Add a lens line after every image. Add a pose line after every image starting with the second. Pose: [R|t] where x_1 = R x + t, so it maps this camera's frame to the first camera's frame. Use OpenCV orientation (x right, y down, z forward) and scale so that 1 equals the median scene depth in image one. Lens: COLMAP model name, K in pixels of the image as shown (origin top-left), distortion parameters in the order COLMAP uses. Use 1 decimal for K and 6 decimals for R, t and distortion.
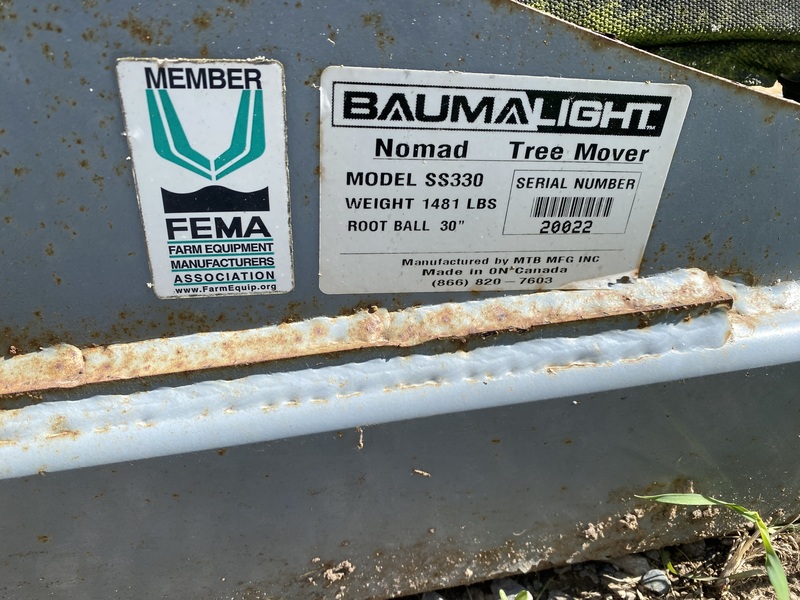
lens RADIAL K [[606.8, 0, 400.0], [0, 606.8, 300.0], [0, 0, 1]] dist [0.007644, -0.003762]
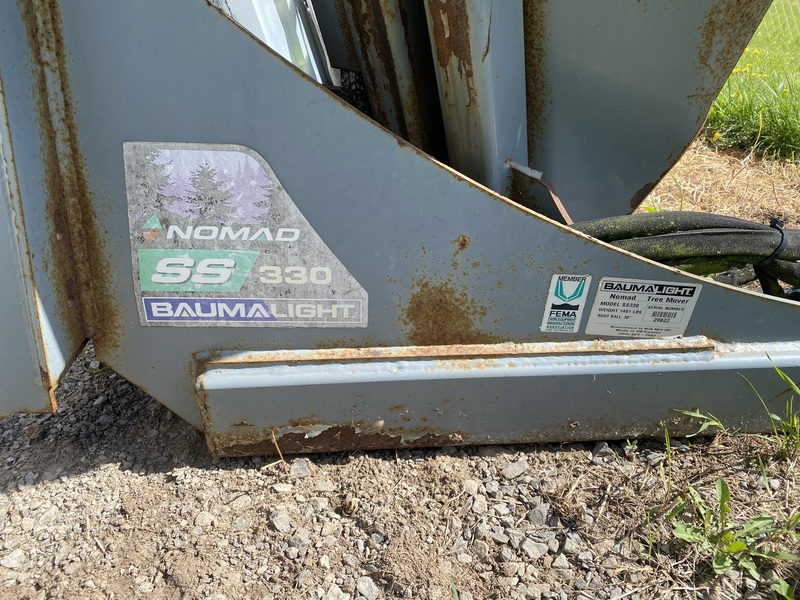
lens RADIAL K [[606.8, 0, 400.0], [0, 606.8, 300.0], [0, 0, 1]] dist [0.007644, -0.003762]
pose [[0.992005, 0.083217, -0.094877, -0.888019], [-0.086324, 0.995842, -0.029118, -0.011087], [0.092059, 0.037075, 0.995063, -2.581730]]
